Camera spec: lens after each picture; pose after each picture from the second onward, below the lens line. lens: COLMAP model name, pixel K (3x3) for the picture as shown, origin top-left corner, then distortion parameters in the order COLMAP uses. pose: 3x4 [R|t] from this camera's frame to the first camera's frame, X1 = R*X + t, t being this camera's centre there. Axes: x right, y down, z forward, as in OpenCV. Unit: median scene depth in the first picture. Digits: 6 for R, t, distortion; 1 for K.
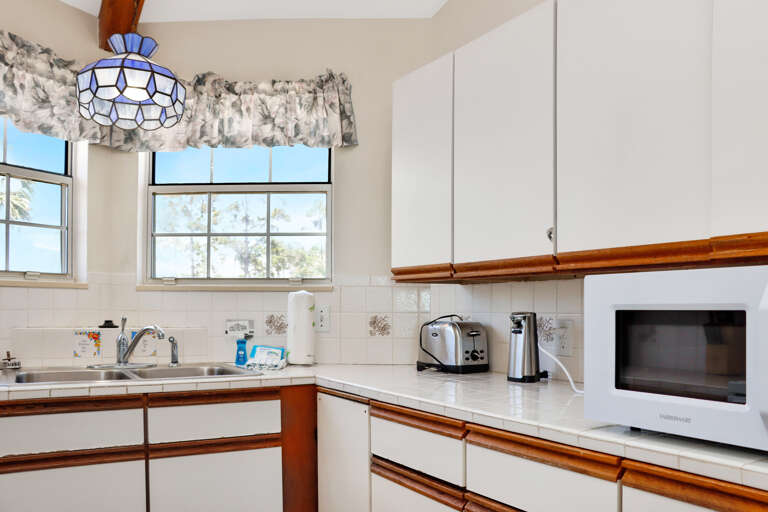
lens RADIAL K [[657.7, 0, 384.0], [0, 657.7, 256.0], [0, 0, 1]] dist [-0.197909, 0.190380]
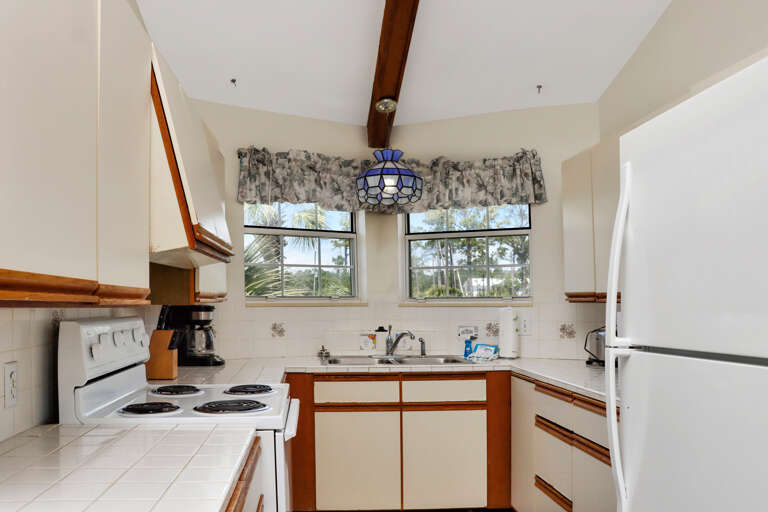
lens RADIAL K [[667.8, 0, 359.3], [0, 667.8, 273.0], [0, 0, 1]] dist [-0.166307, 0.111423]
pose [[0.898239, -0.016189, -0.439208, 0.224516], [0.030433, 0.999214, 0.025409, -0.069183], [0.438452, -0.036190, 0.898026, -0.455757]]
